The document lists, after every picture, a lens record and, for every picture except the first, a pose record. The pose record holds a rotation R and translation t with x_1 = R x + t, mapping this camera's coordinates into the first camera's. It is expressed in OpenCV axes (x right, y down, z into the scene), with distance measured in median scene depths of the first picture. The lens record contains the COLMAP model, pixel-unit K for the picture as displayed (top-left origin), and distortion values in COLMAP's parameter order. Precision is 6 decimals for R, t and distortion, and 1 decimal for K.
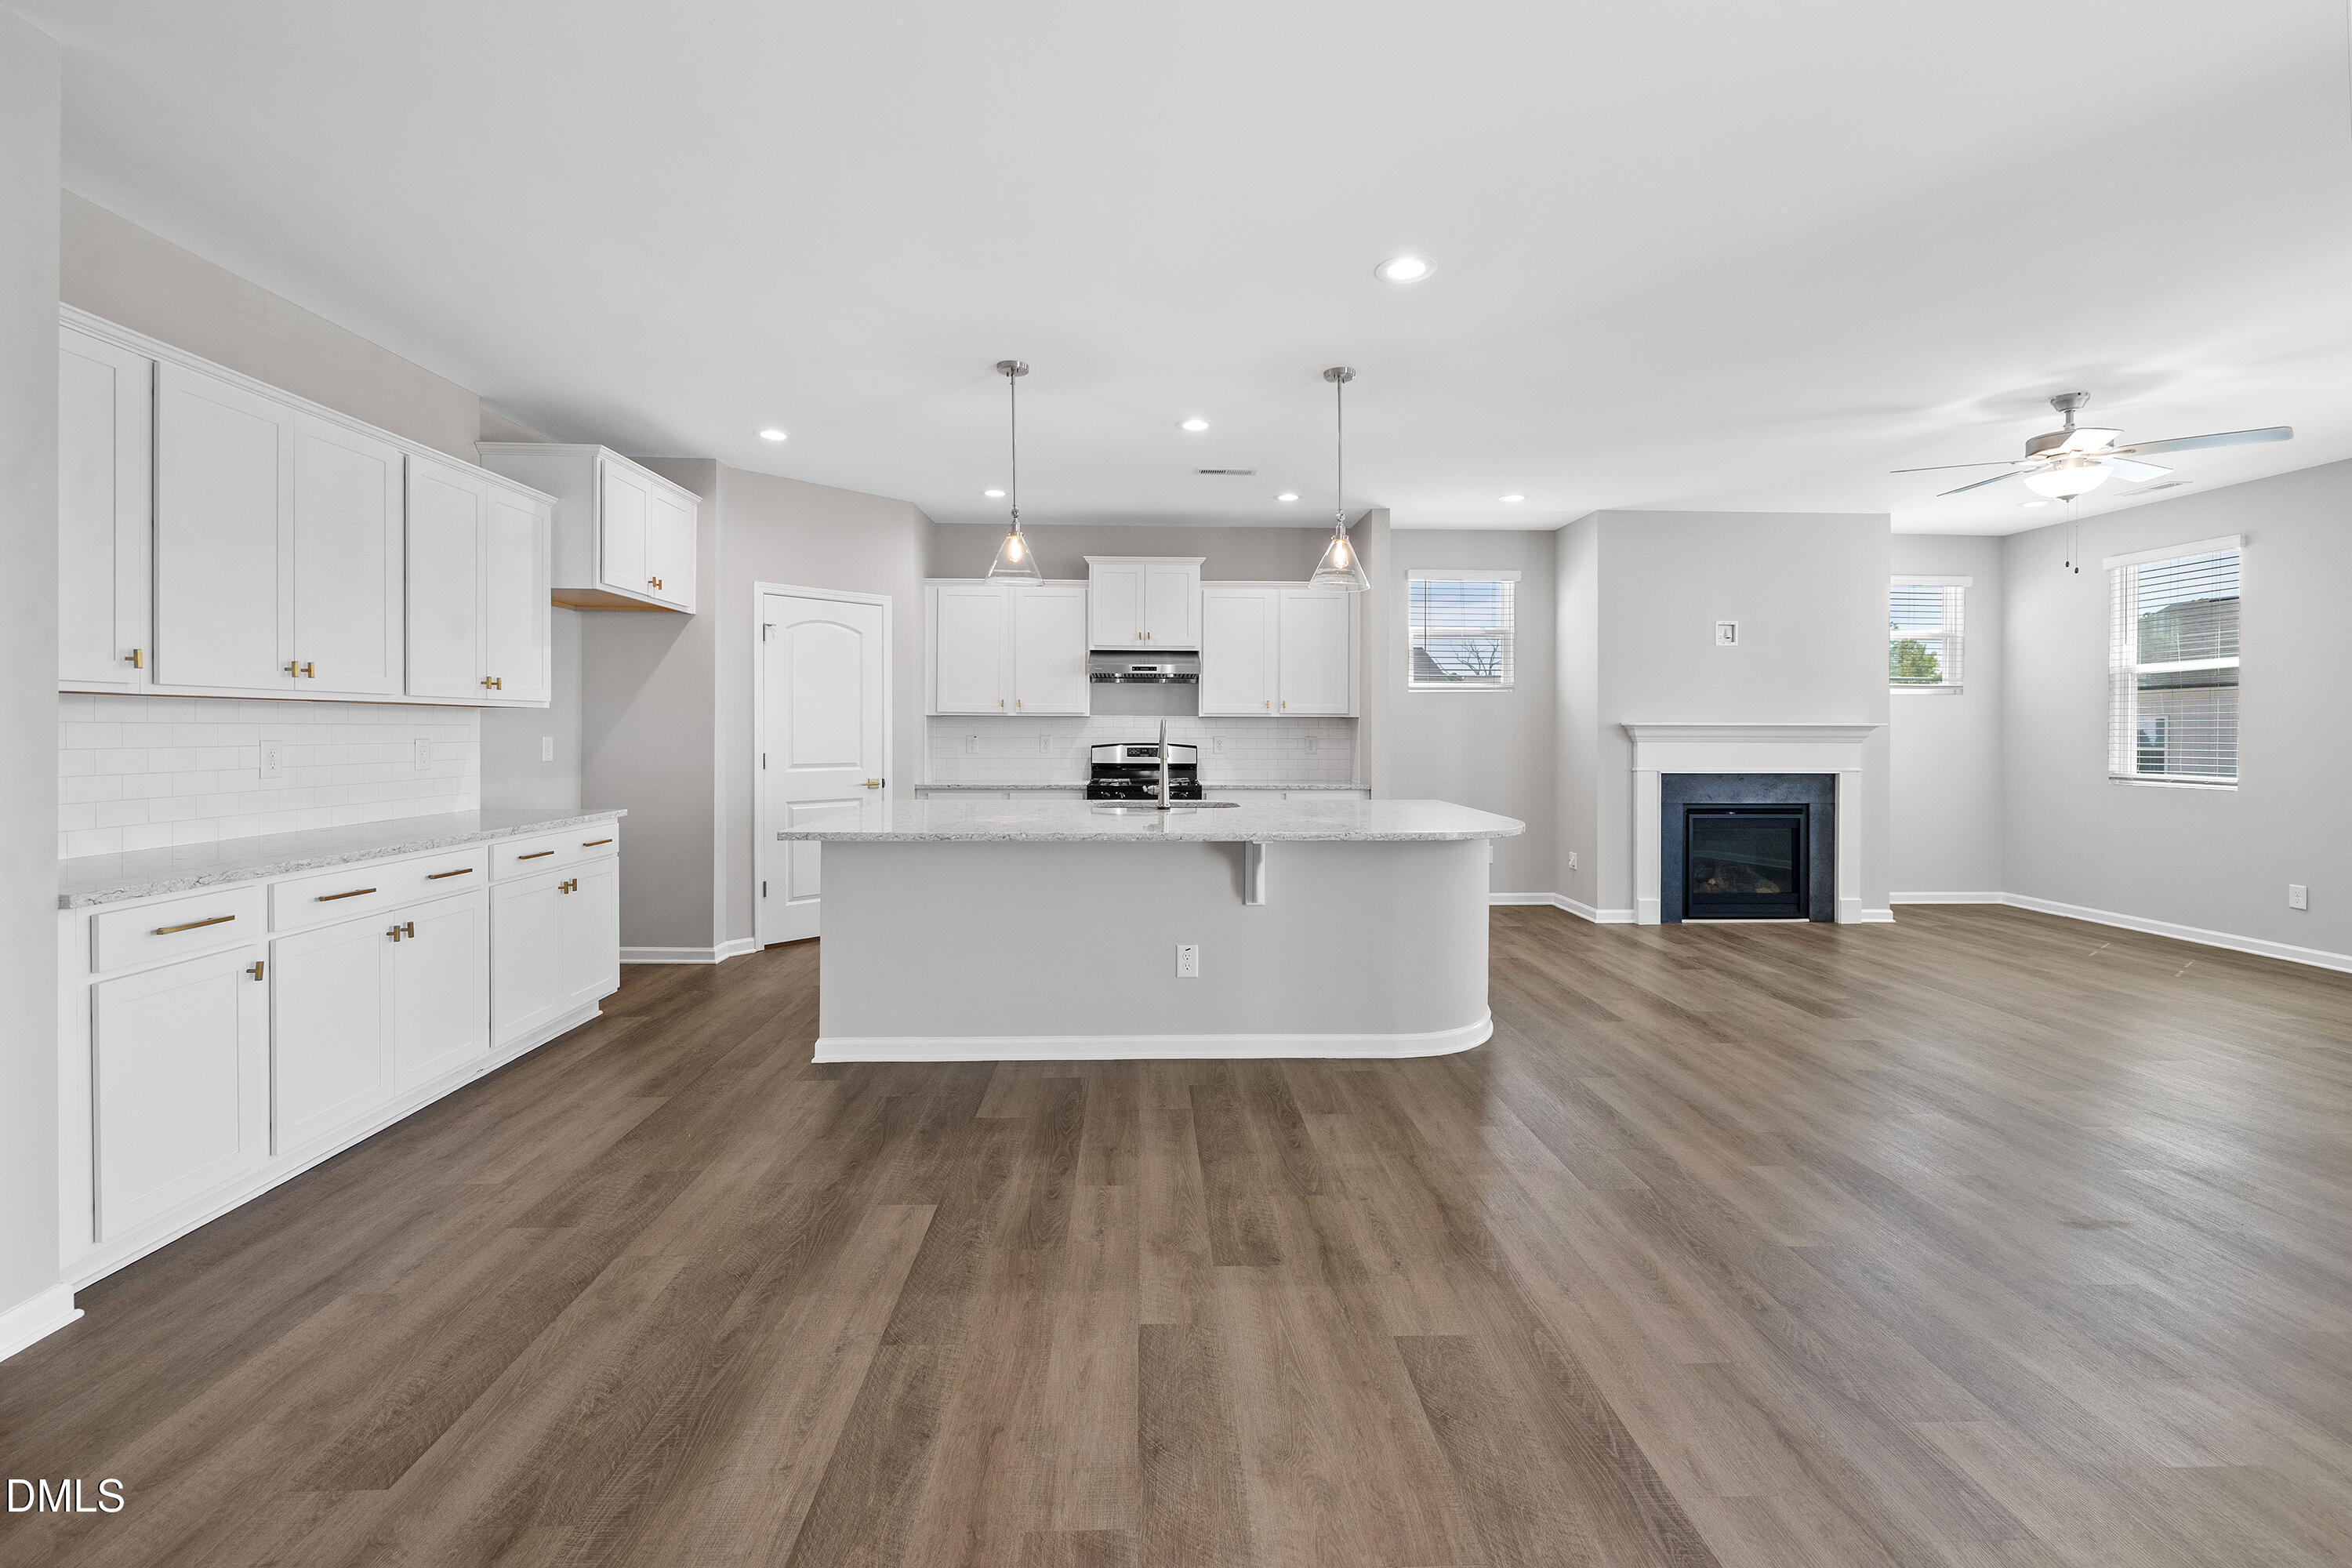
lens RADIAL K [[1007.1, 0, 1173.2], [0, 1007.1, 730.9], [0, 0, 1]] dist [0.000131, -0.000049]
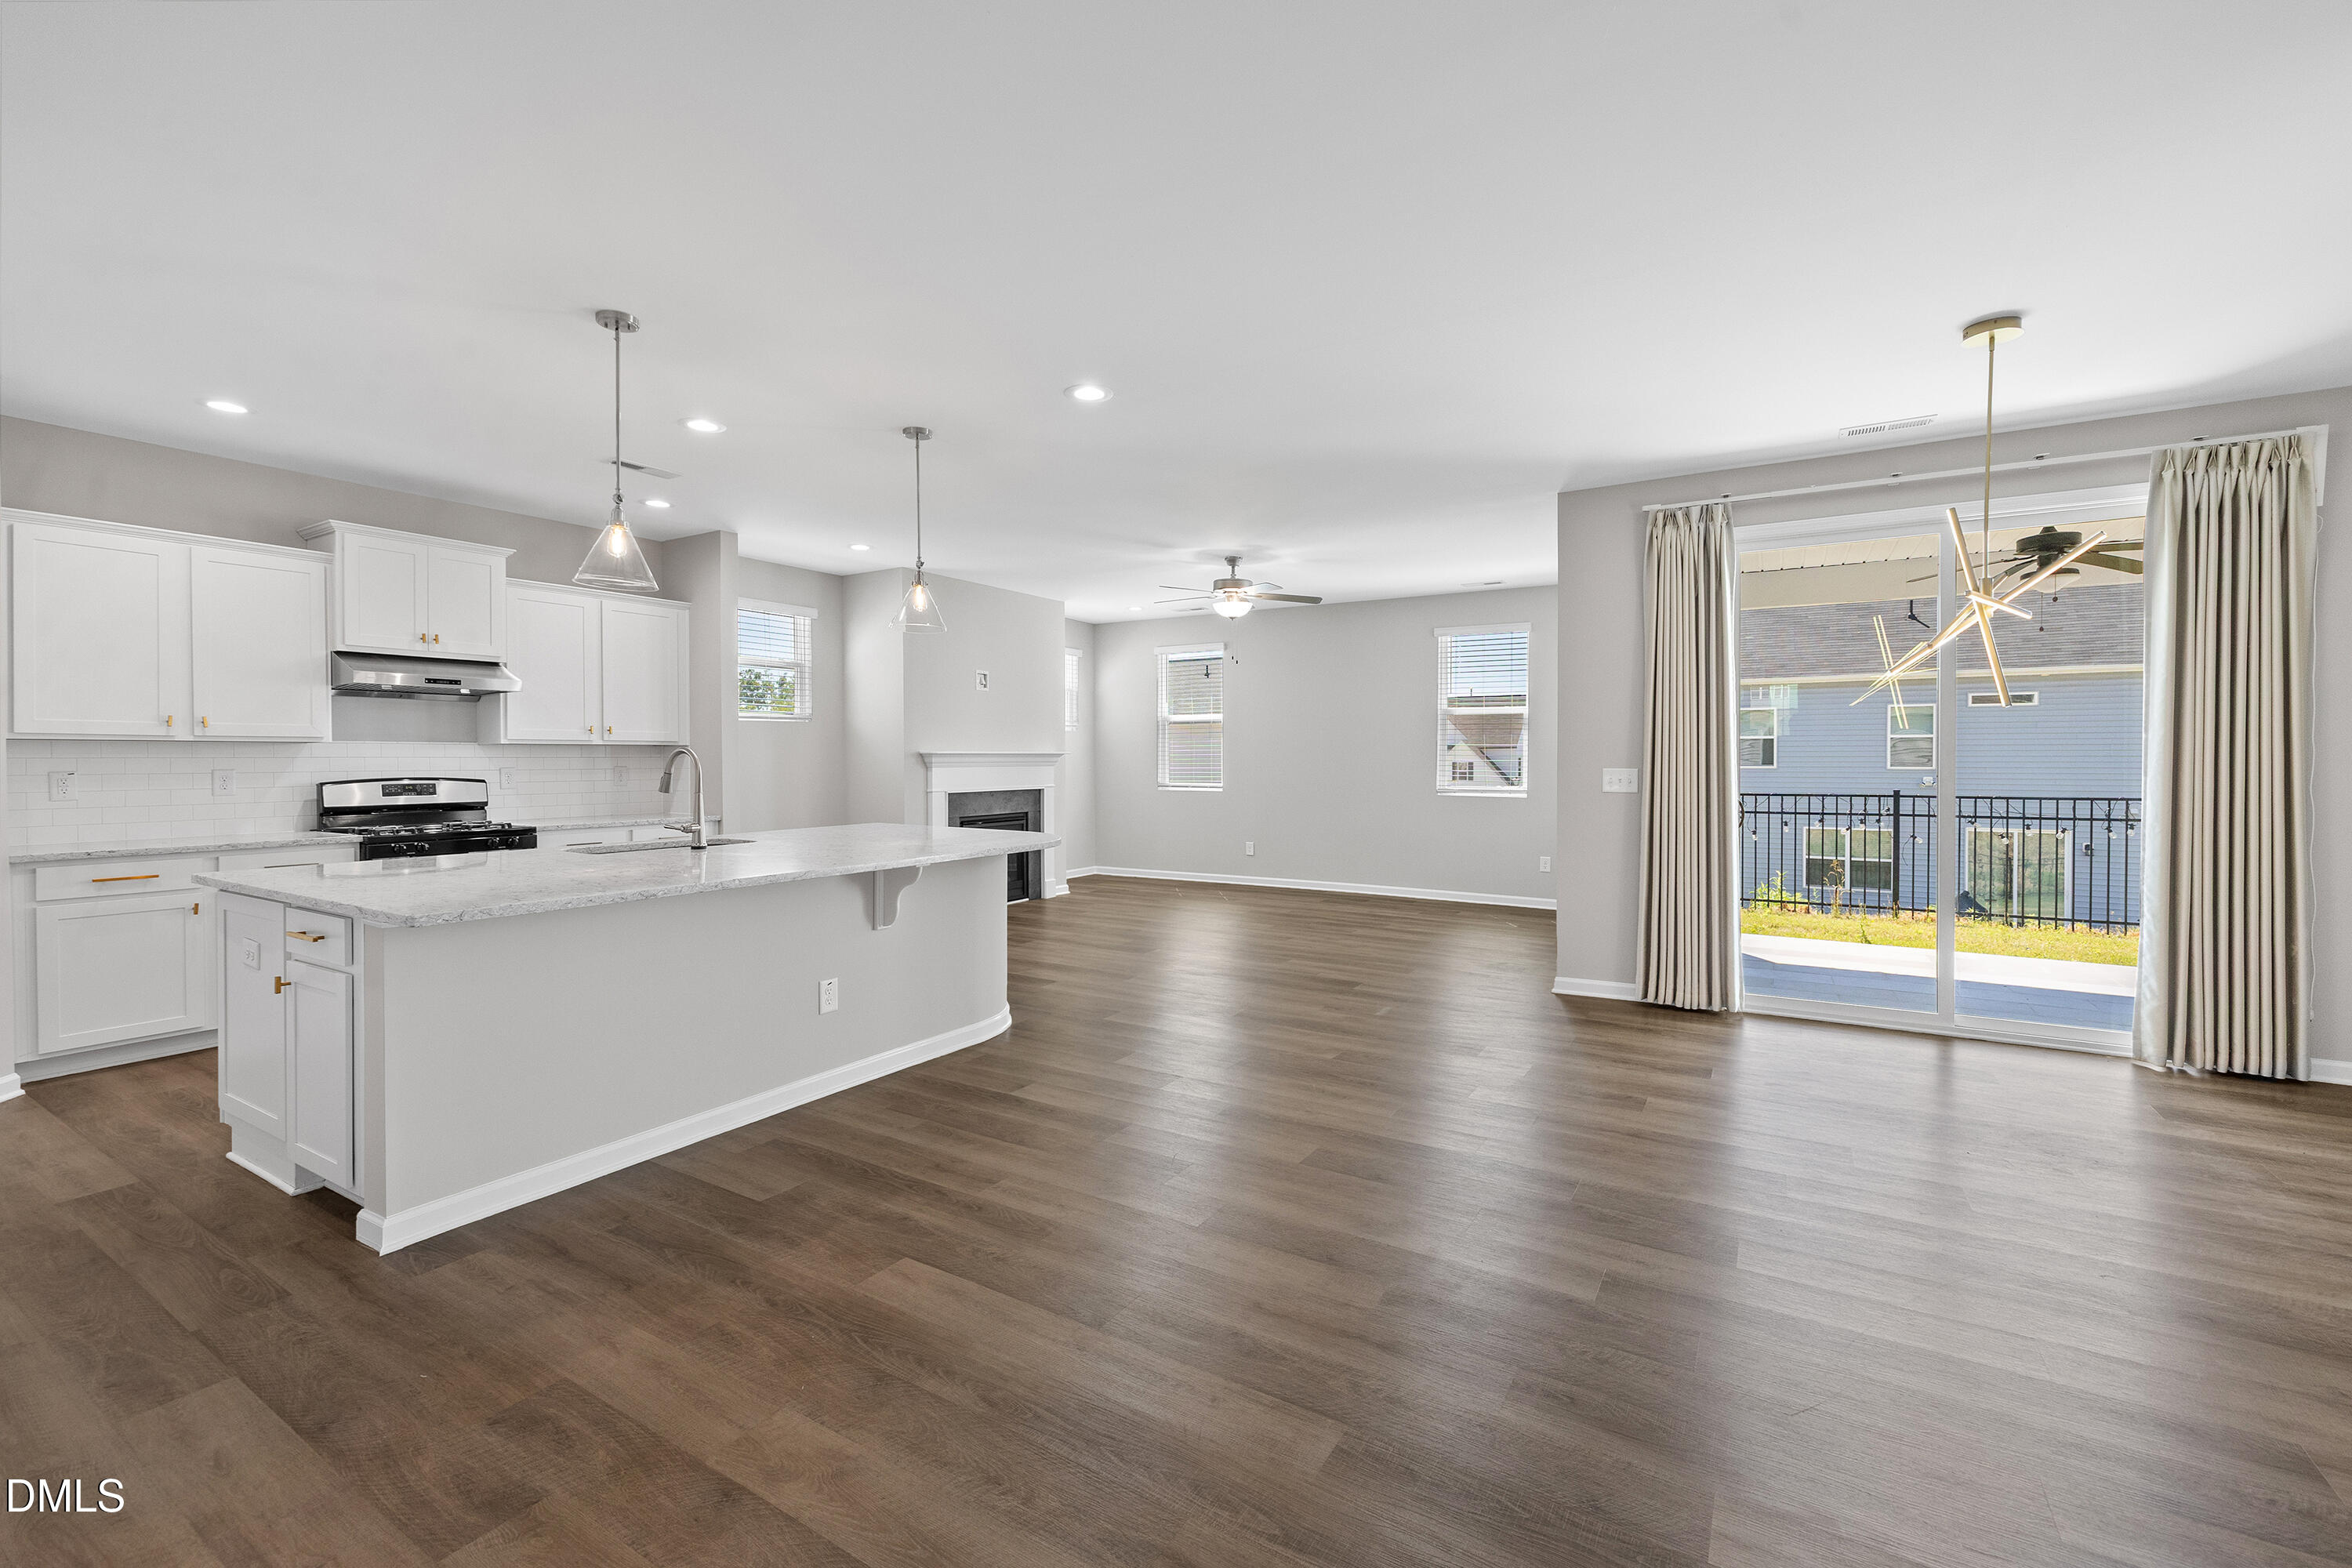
lens RADIAL K [[990.2, 0, 1179.9], [0, 990.2, 766.9], [0, 0, 1]] dist [0.000619, 0.000073]
pose [[0.553724, -0.012711, 0.832603, -0.353282], [0.003374, 0.999910, 0.013021, -0.004050], [-0.832693, -0.004401, 0.553717, 0.104952]]
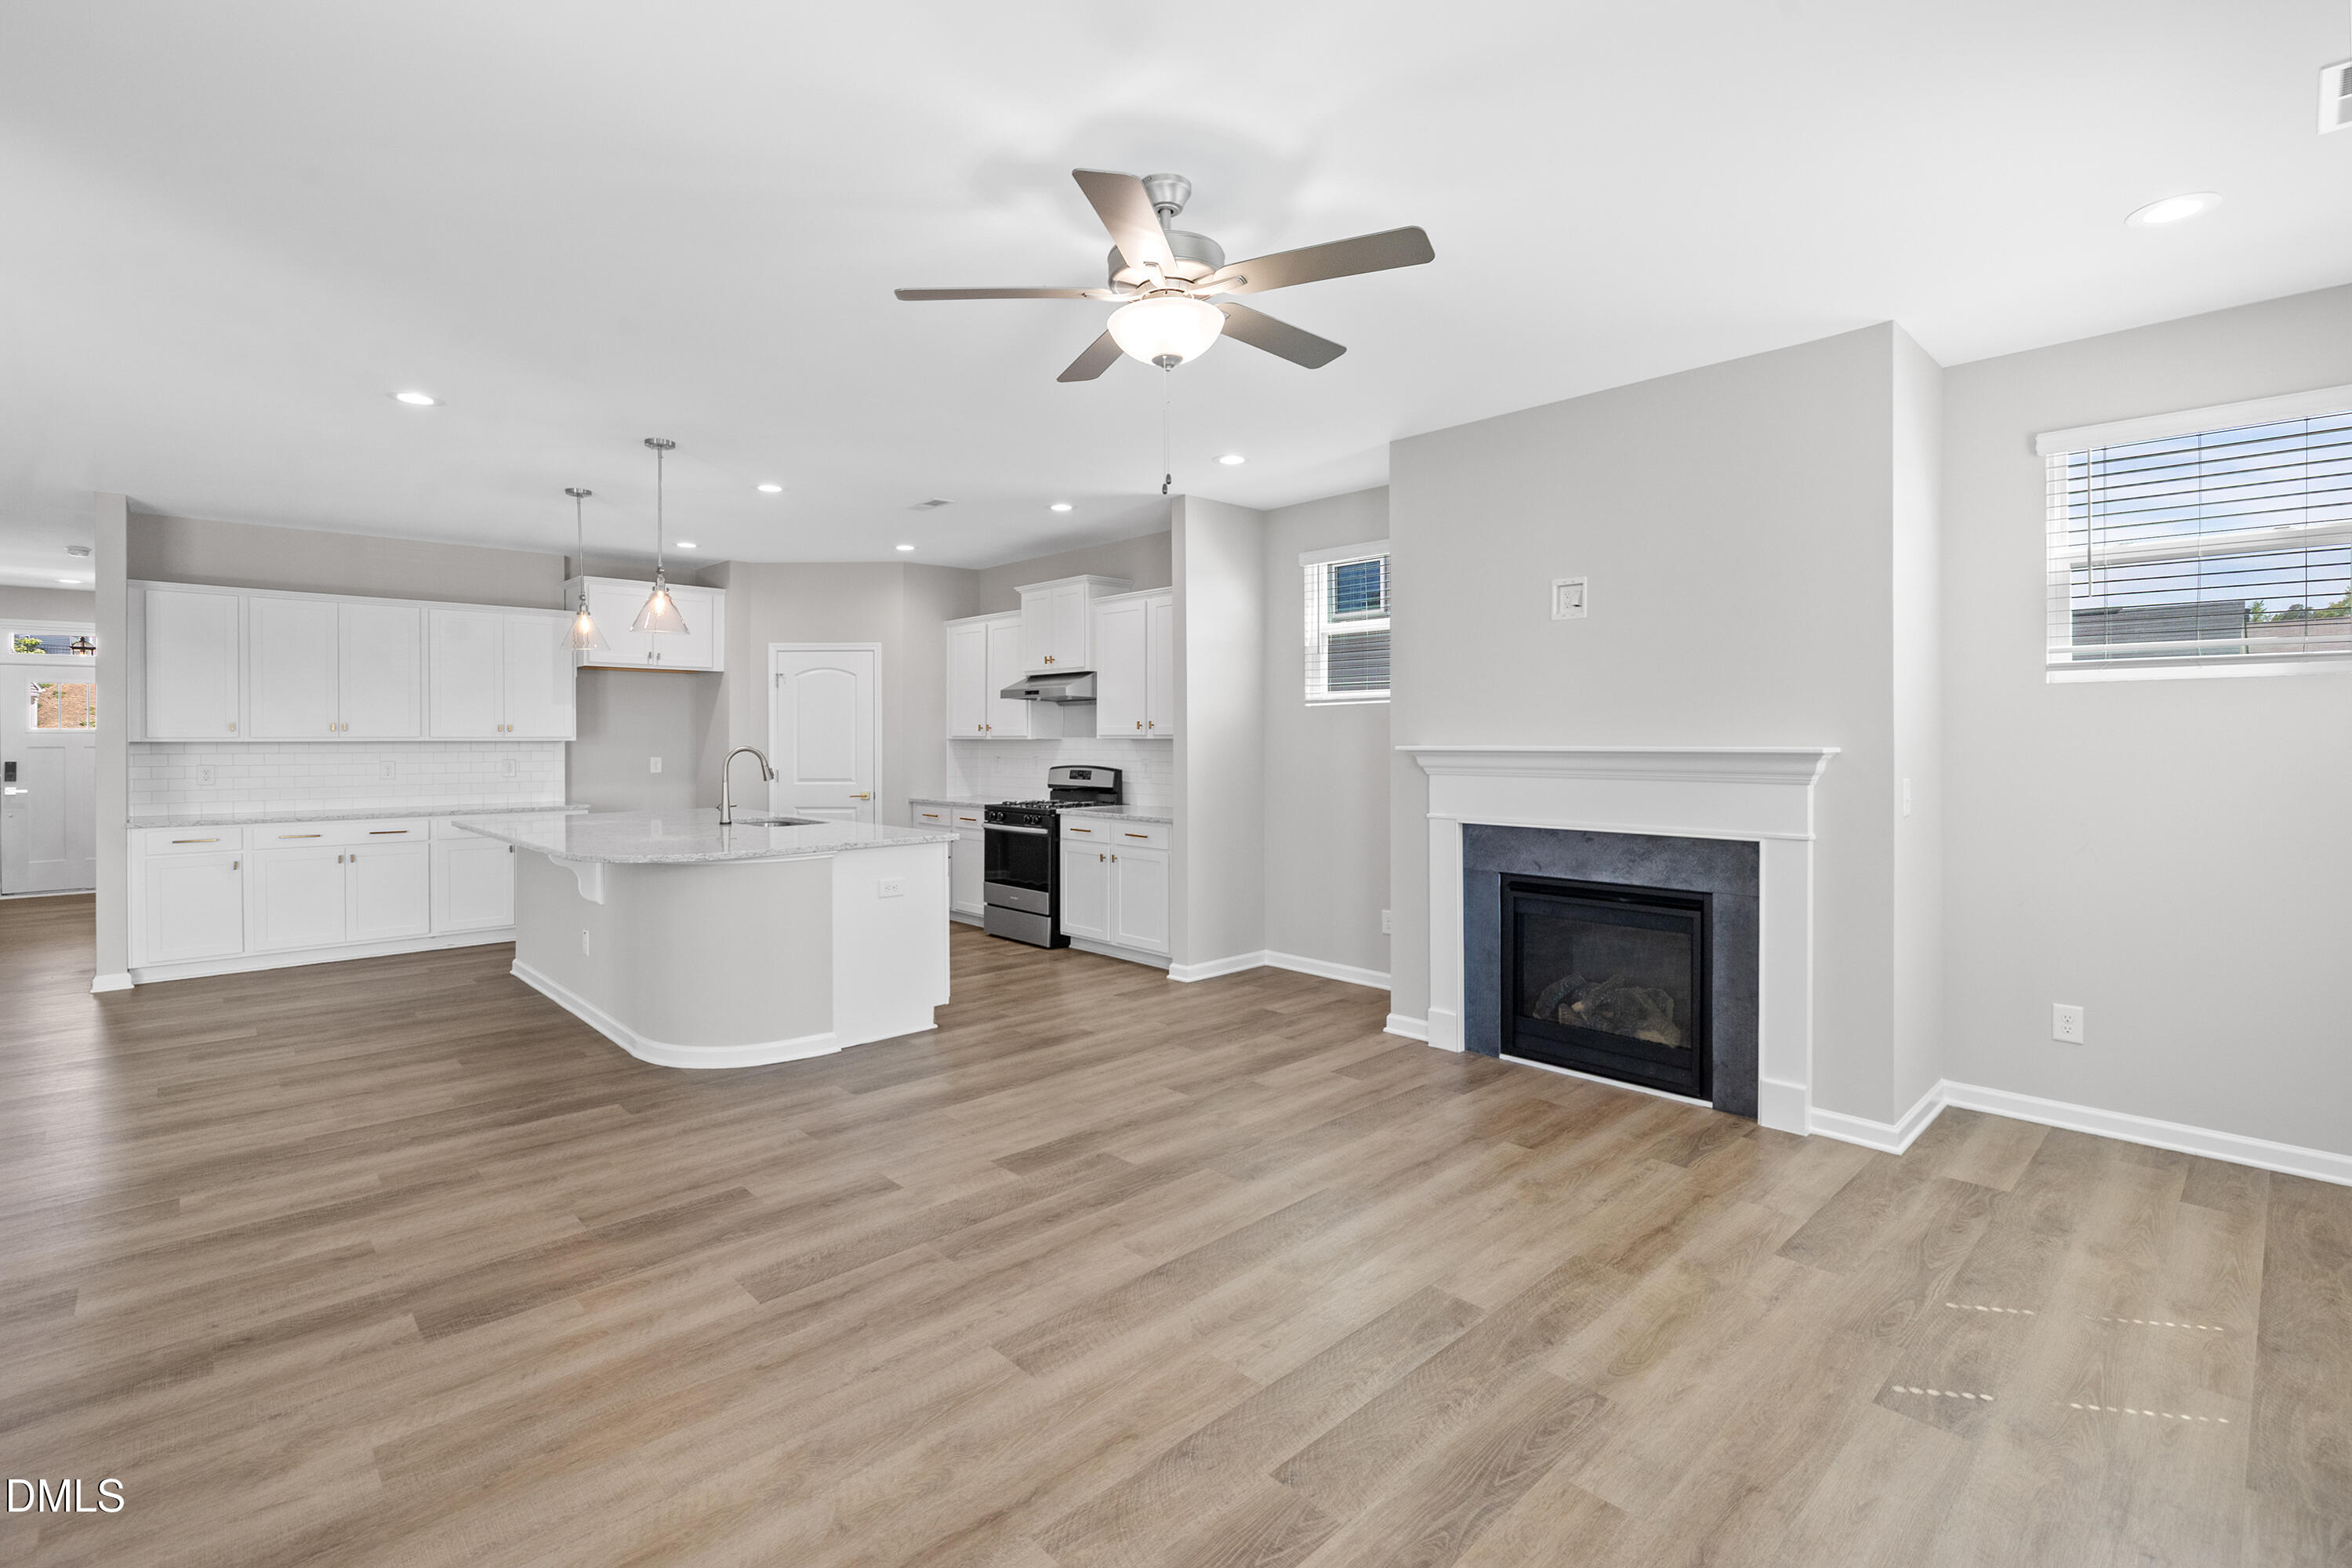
lens RADIAL K [[1070.8, 0, 1166.5], [0, 1070.8, 742.0], [0, 0, 1]] dist [-0.002711, 0.000108]
pose [[0.657397, -0.002592, -0.753540, 0.883699], [0.003240, 0.999995, -0.000613, -0.011163], [0.753537, -0.002038, 0.657402, 0.394711]]
